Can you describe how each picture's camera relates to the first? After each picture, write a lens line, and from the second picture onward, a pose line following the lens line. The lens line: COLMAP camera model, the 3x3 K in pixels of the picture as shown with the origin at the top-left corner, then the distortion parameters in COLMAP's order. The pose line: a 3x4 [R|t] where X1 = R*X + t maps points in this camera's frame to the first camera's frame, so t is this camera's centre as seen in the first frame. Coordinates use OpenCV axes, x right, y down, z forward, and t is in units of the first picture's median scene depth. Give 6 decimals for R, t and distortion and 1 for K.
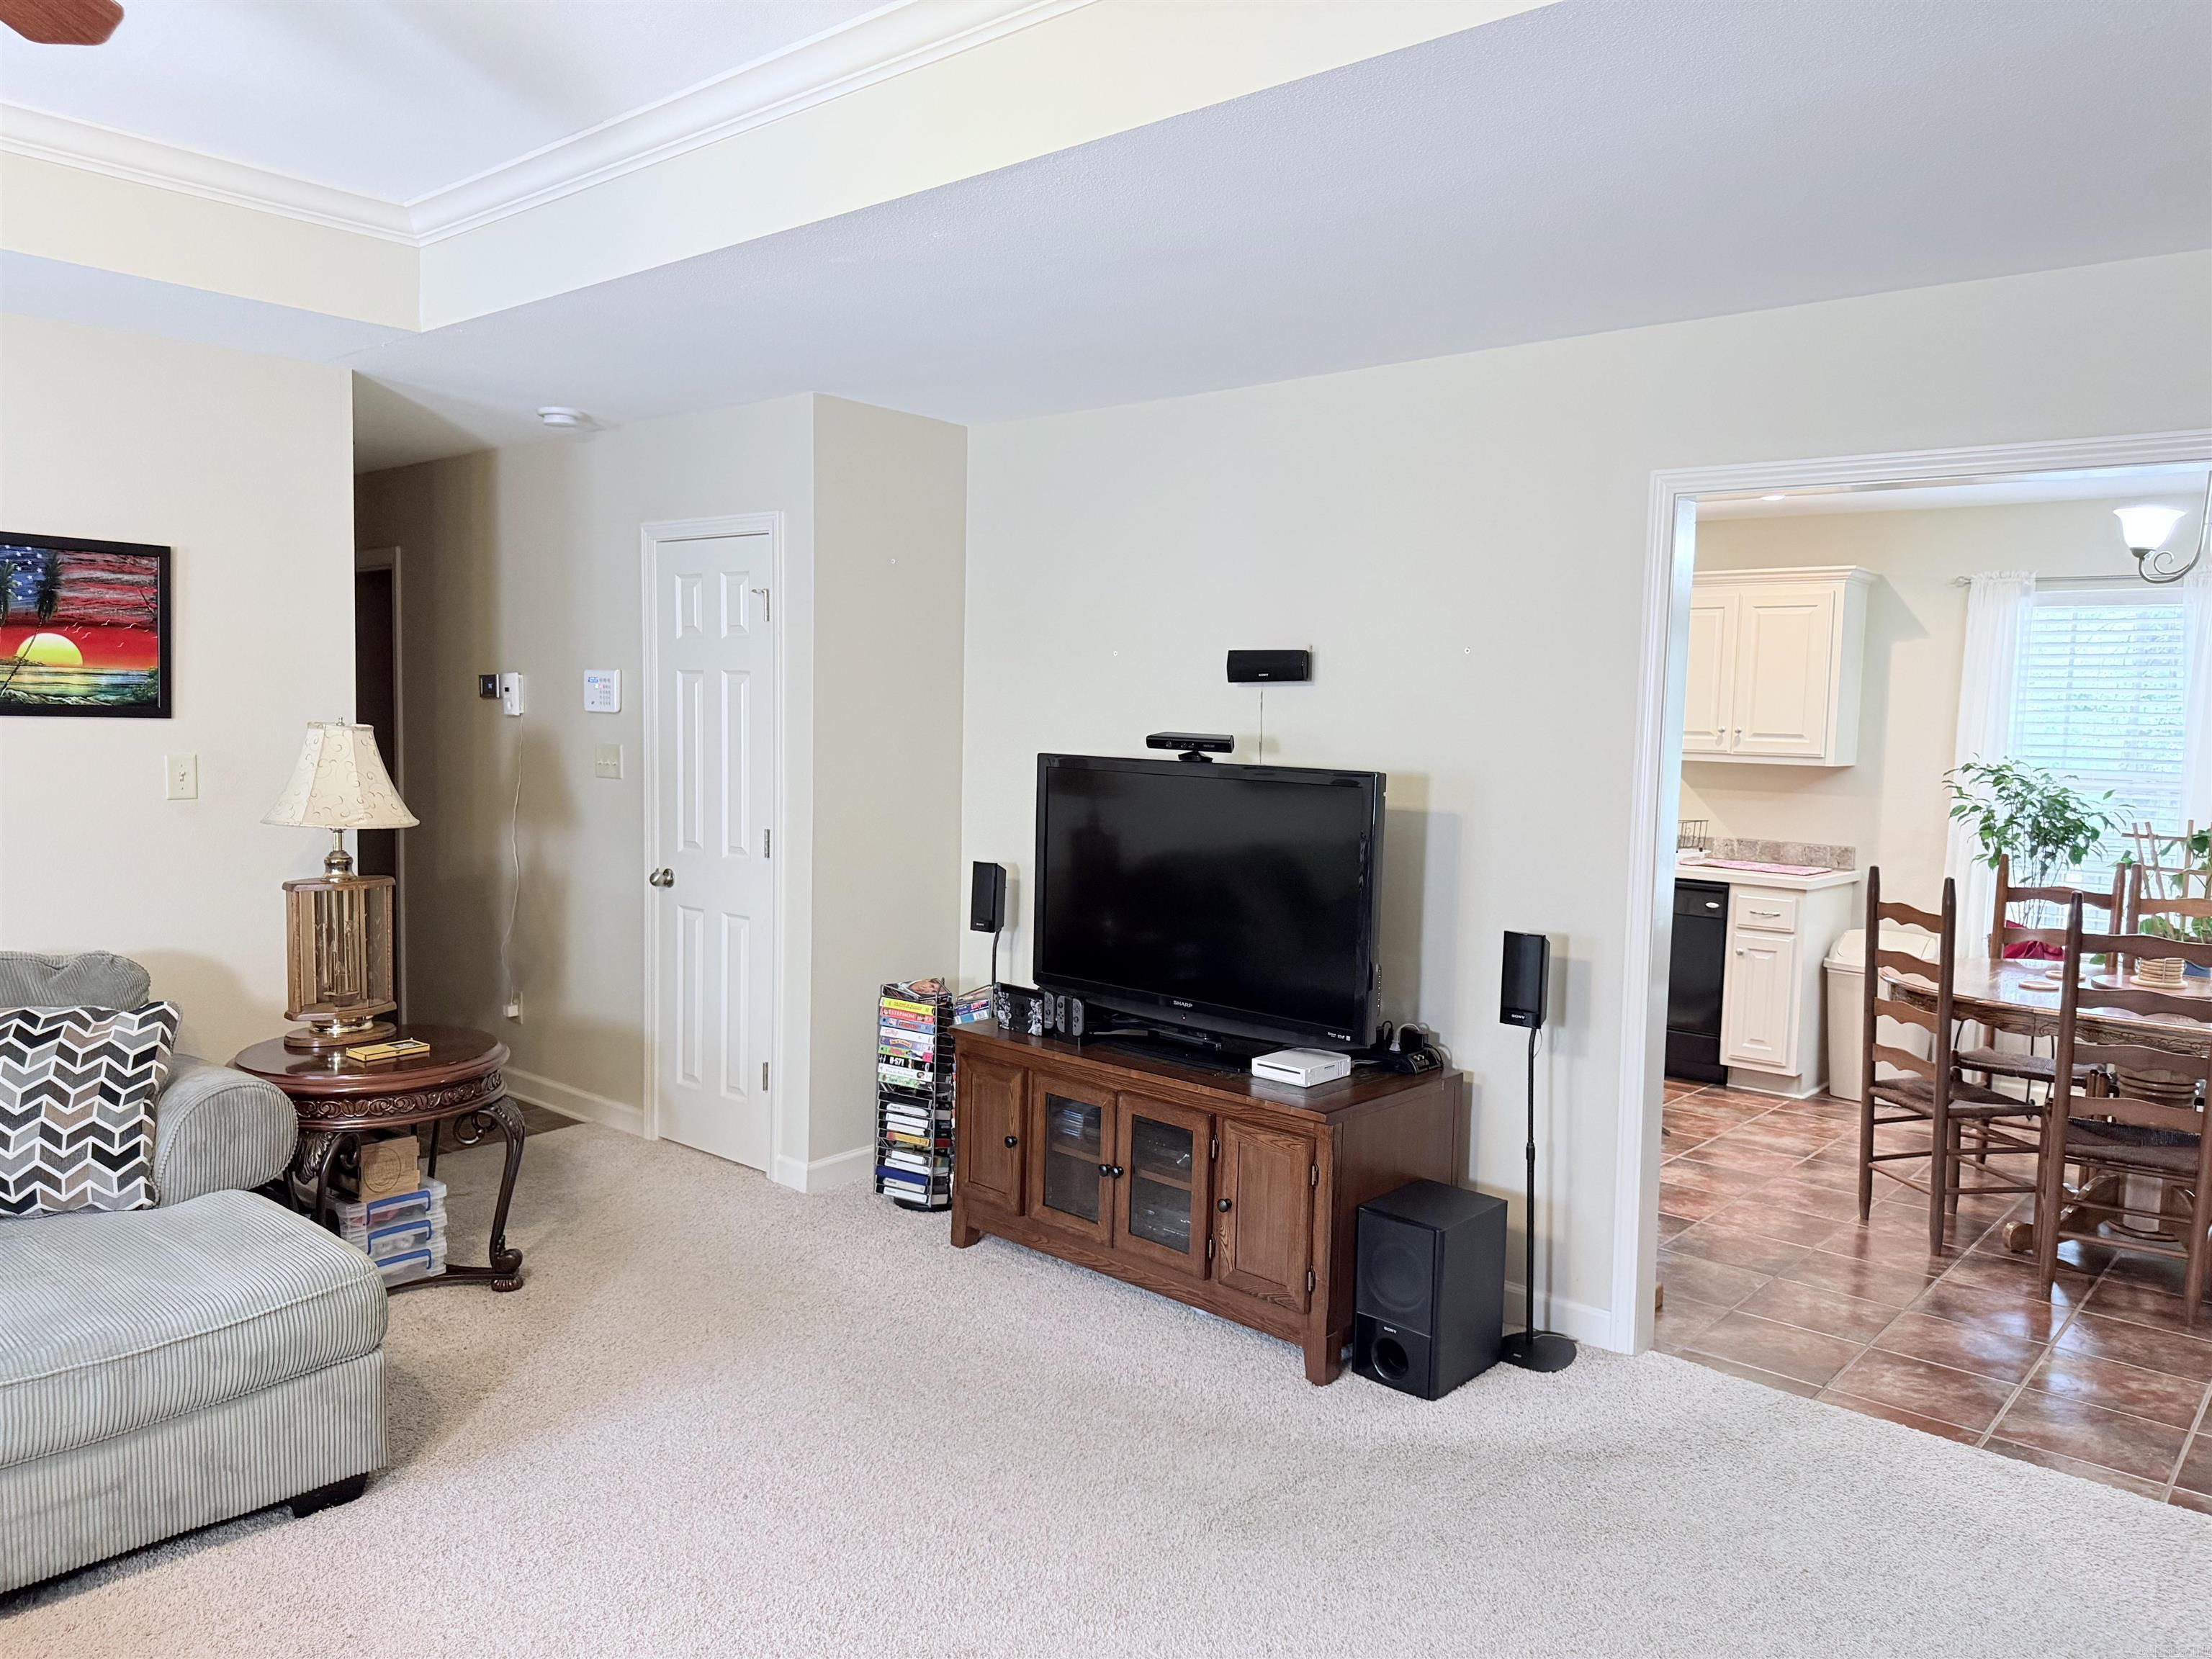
lens RADIAL K [[1549.5, 0, 1098.2], [0, 1549.5, 839.4], [0, 0, 1]] dist [0.071721, -0.081308]
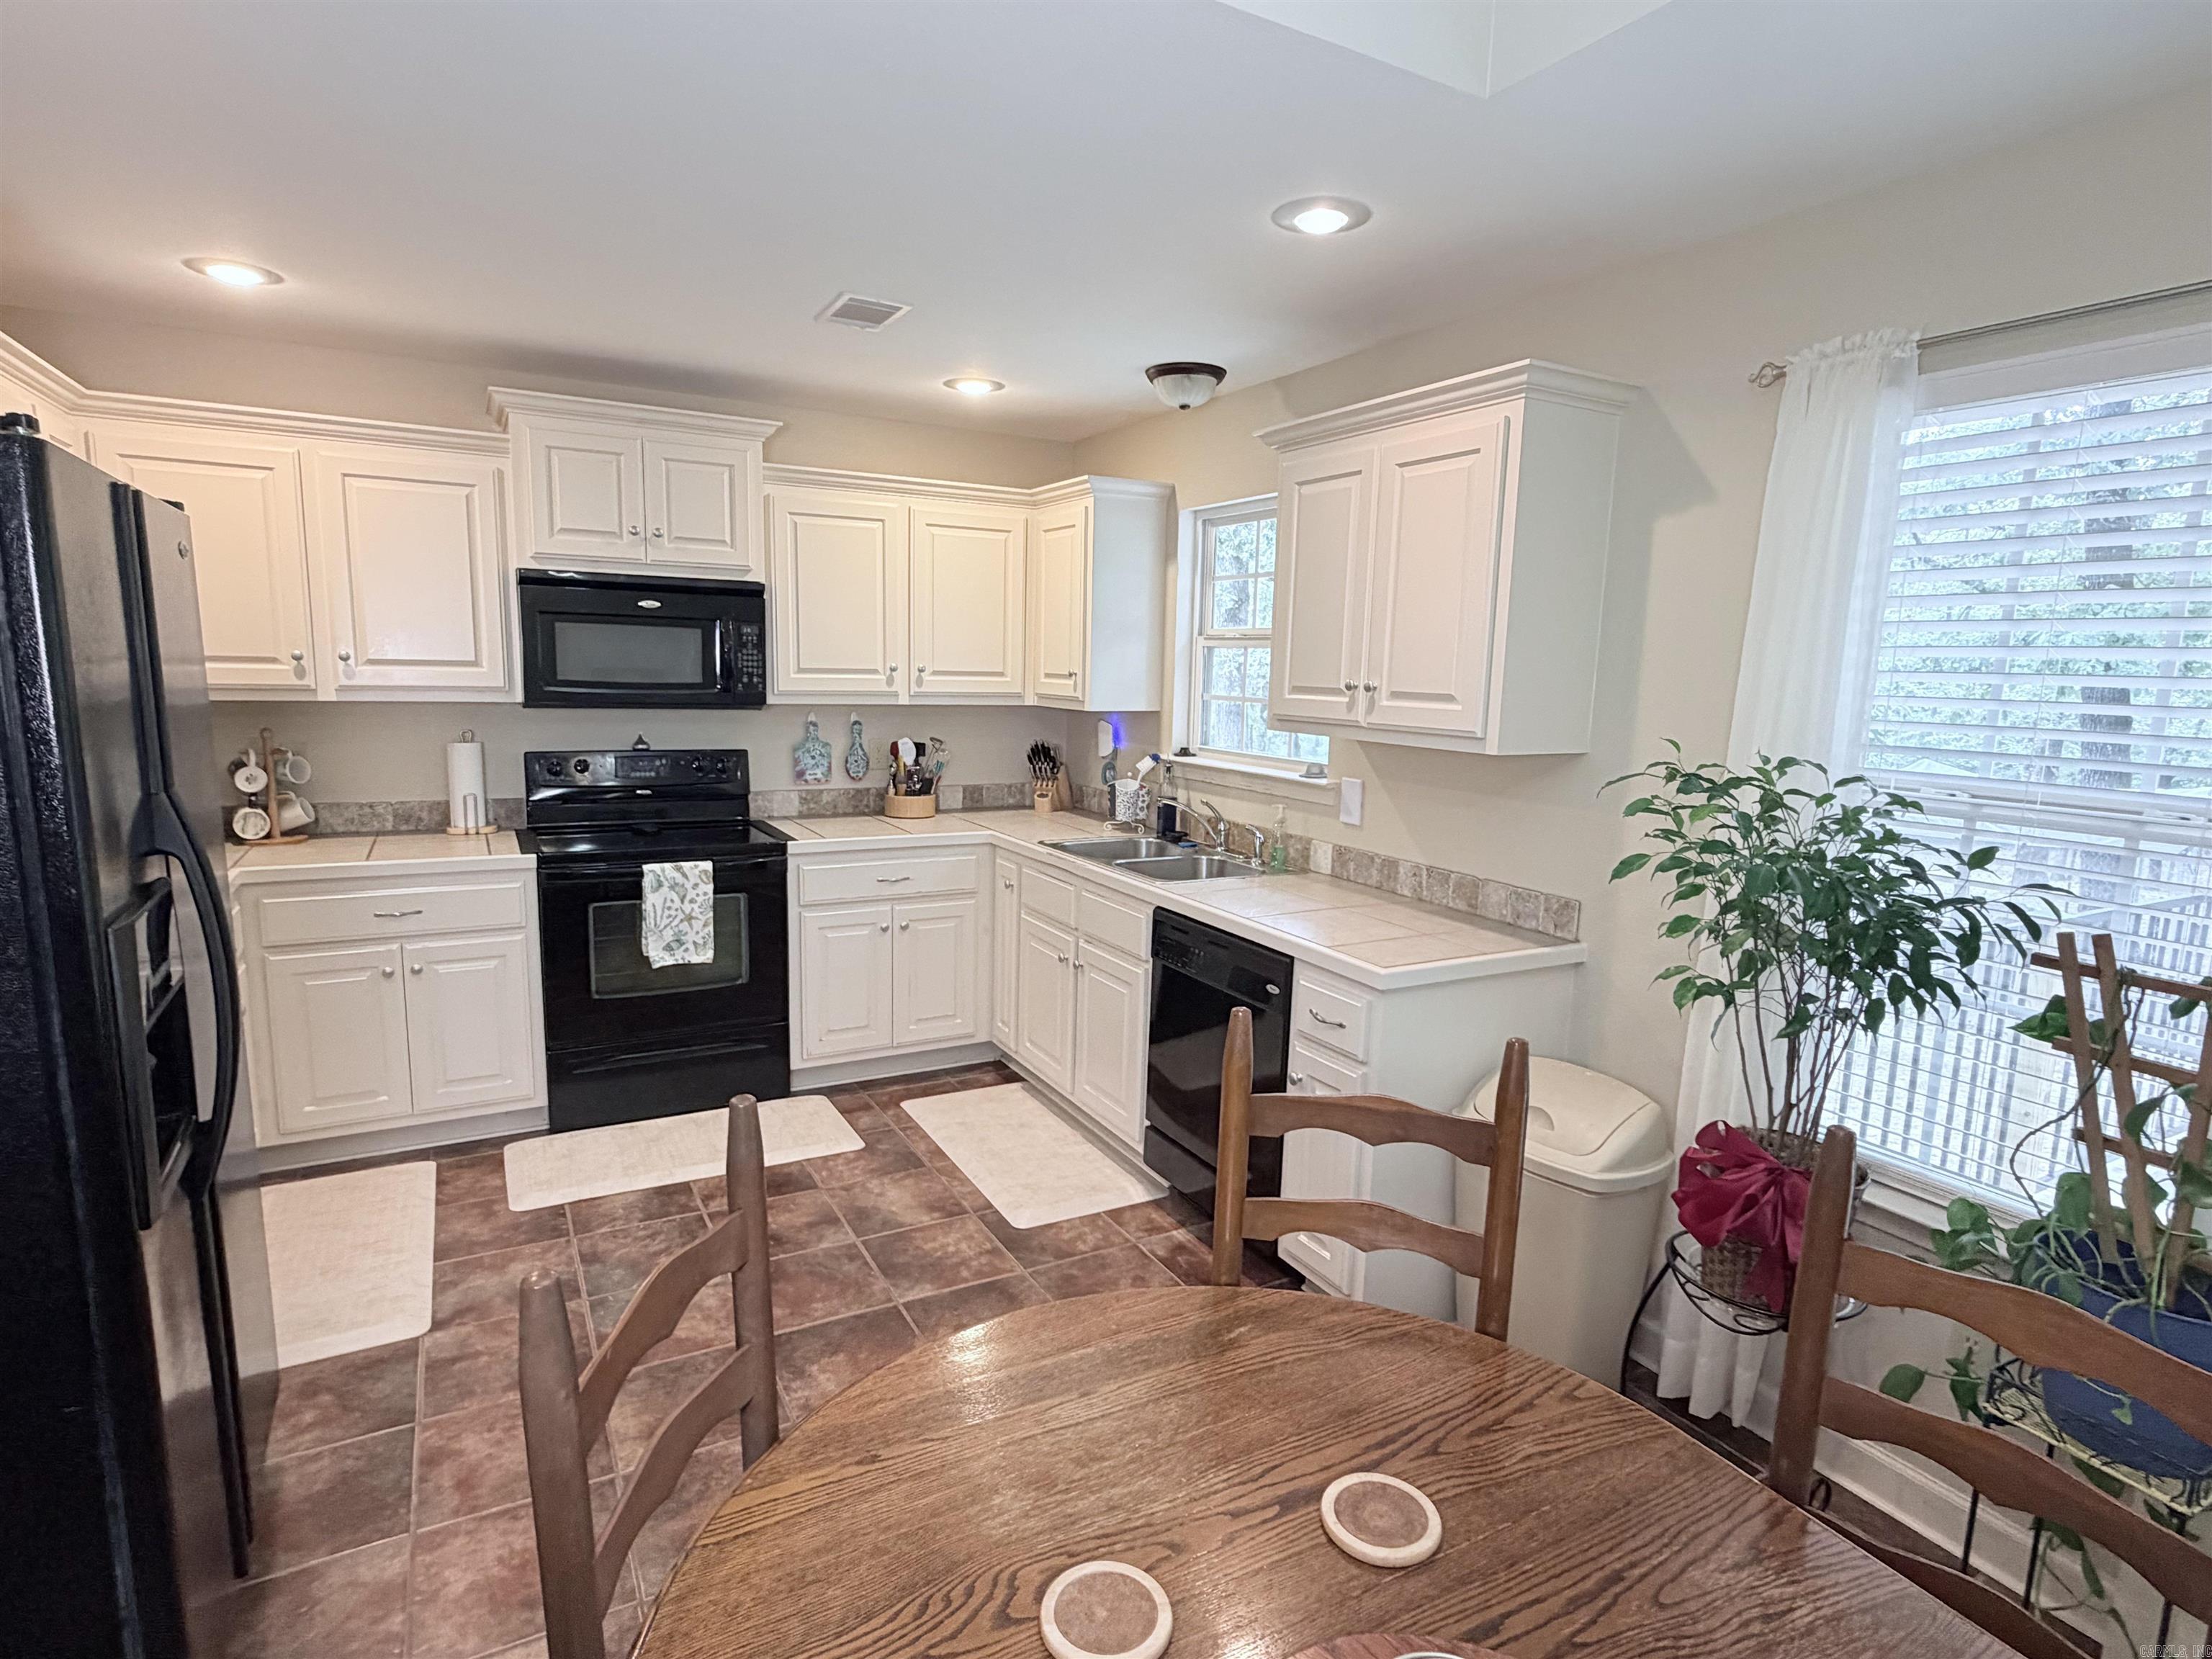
lens RADIAL K [[1138.1, 0, 1084.9], [0, 1138.1, 842.7], [0, 0, 1]] dist [-0.004761, 0.002370]
pose [[0.937723, 0.051409, -0.343560, 0.751528], [-0.027592, 0.996887, 0.073862, -0.066347], [0.346288, -0.059782, 0.936222, 0.935372]]
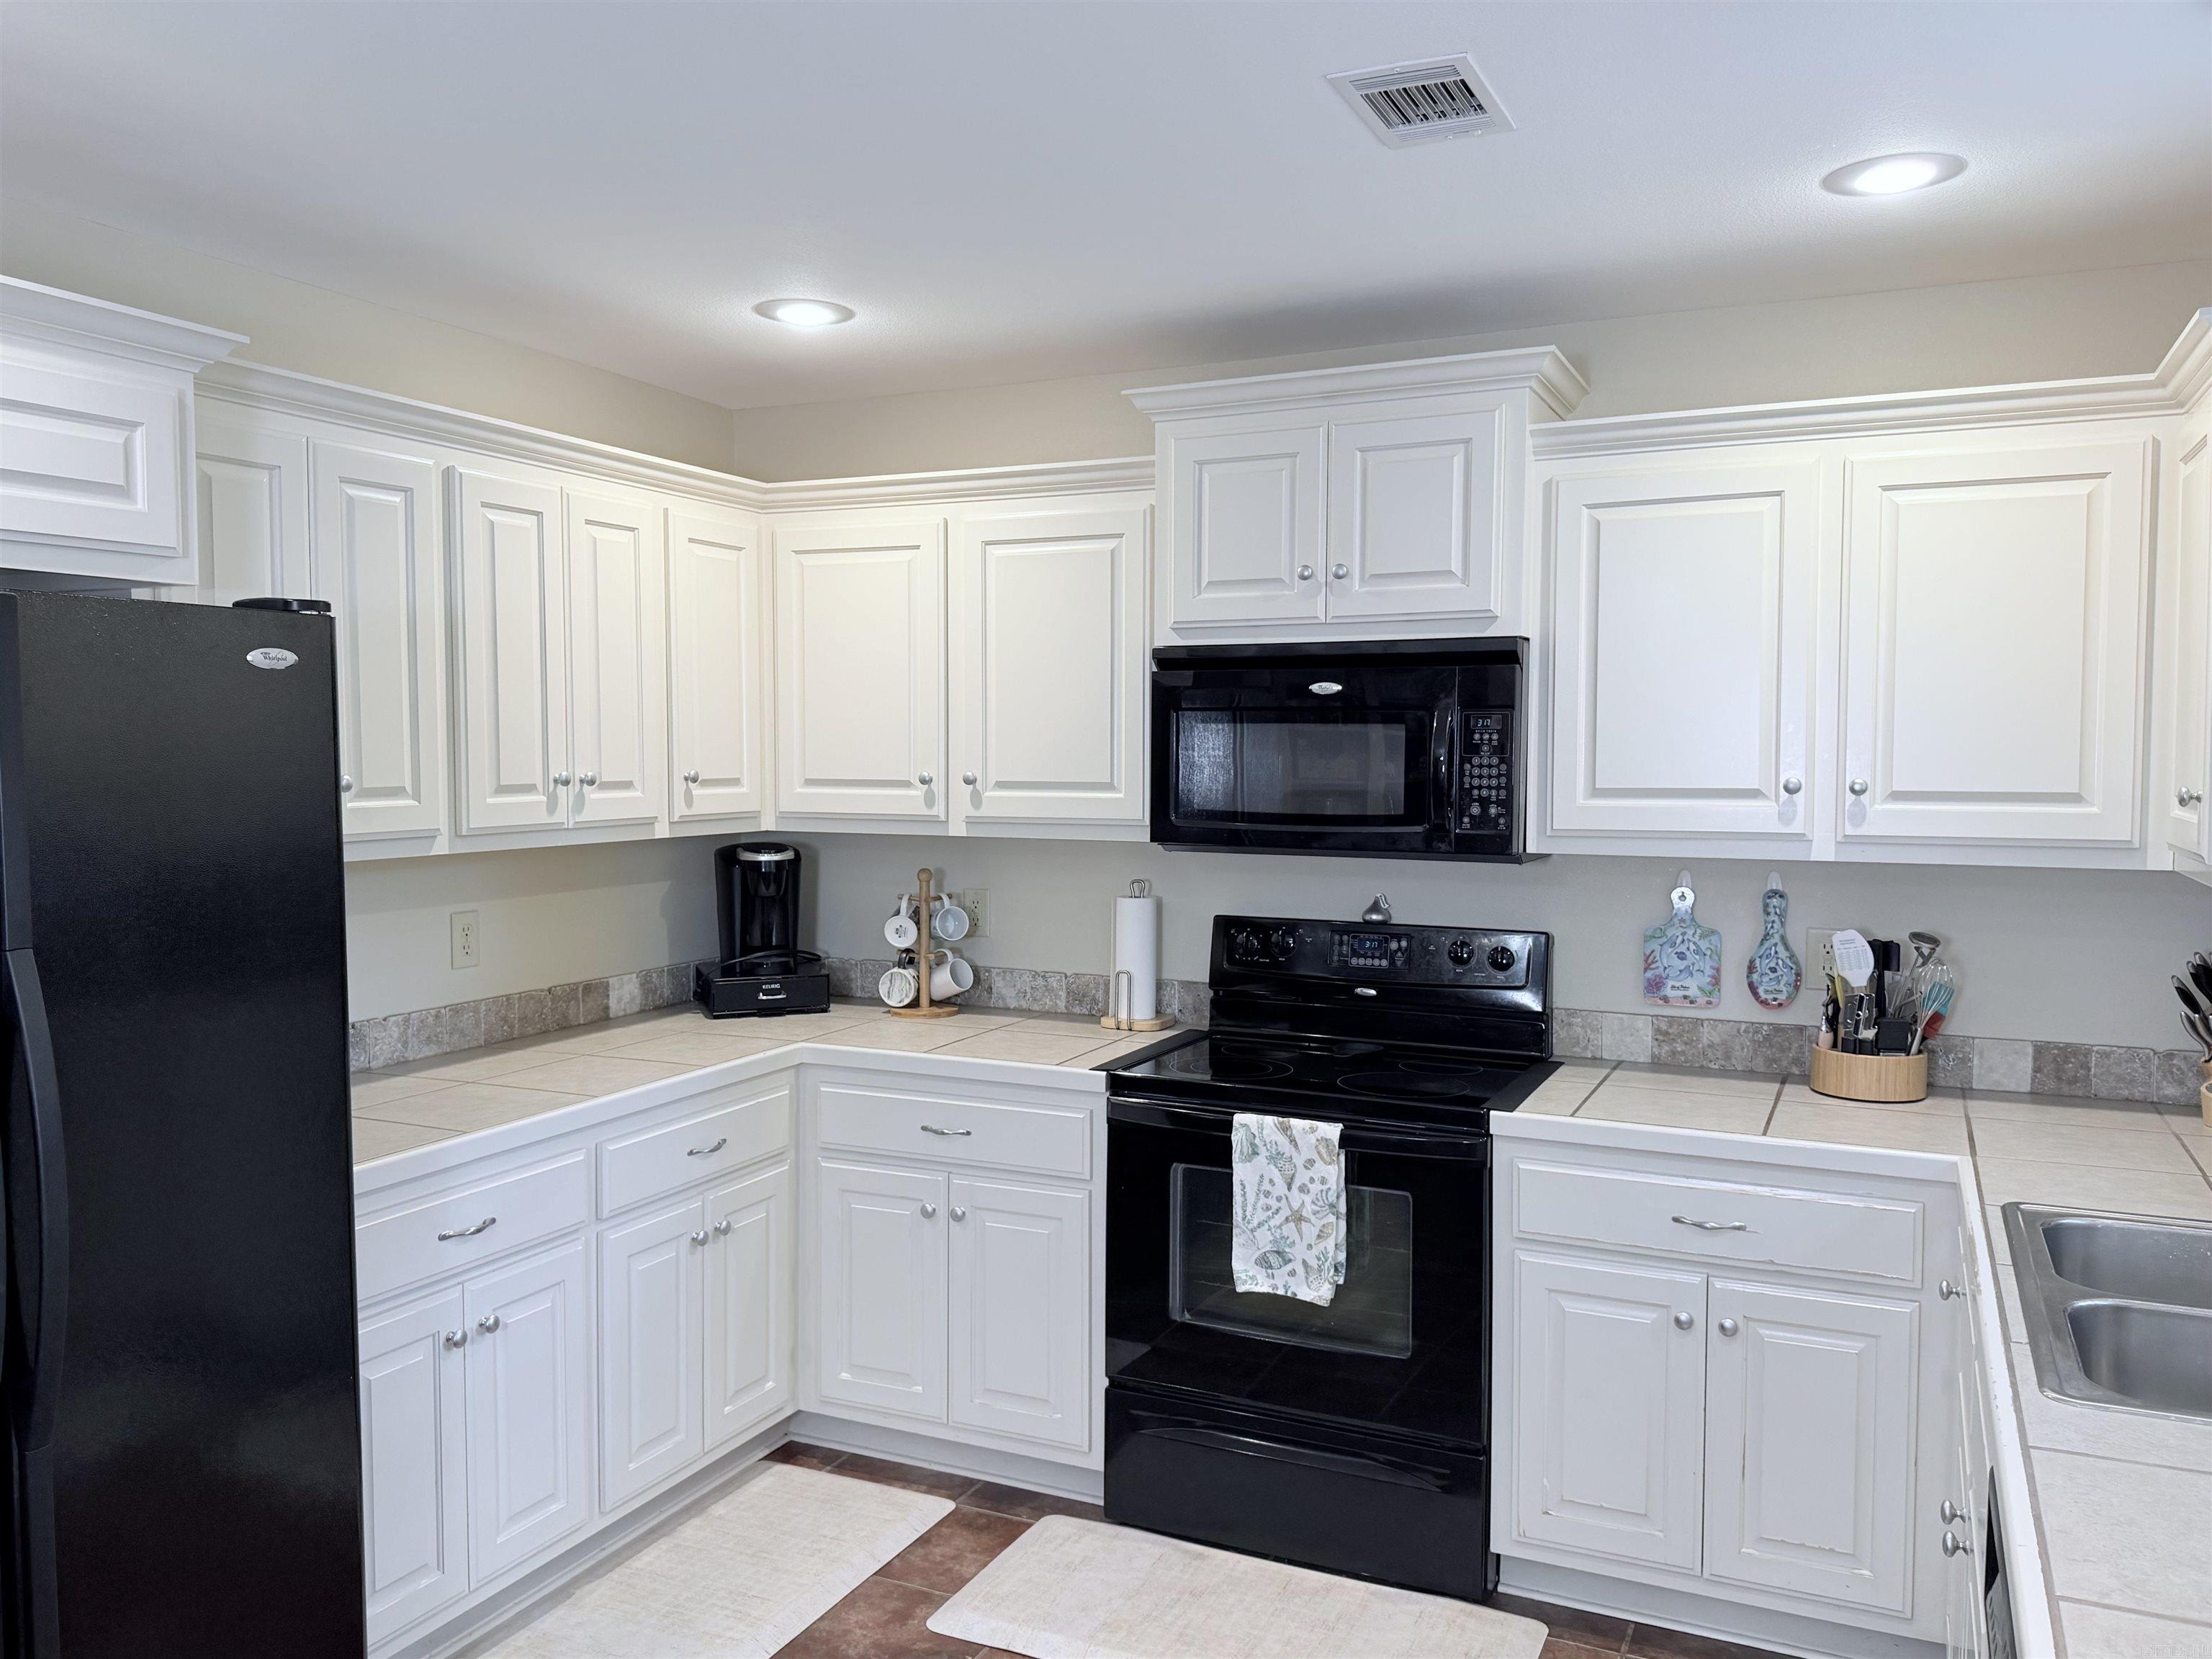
lens RADIAL K [[1652.2, 0, 1116.4], [0, 1652.2, 833.5], [0, 0, 1]] dist [0.061033, -0.042992]
pose [[0.281184, 0.020833, -0.959428, 0.851732], [-0.071422, 0.997446, 0.000726, -0.101486], [0.956992, 0.068320, 0.281954, 1.355211]]
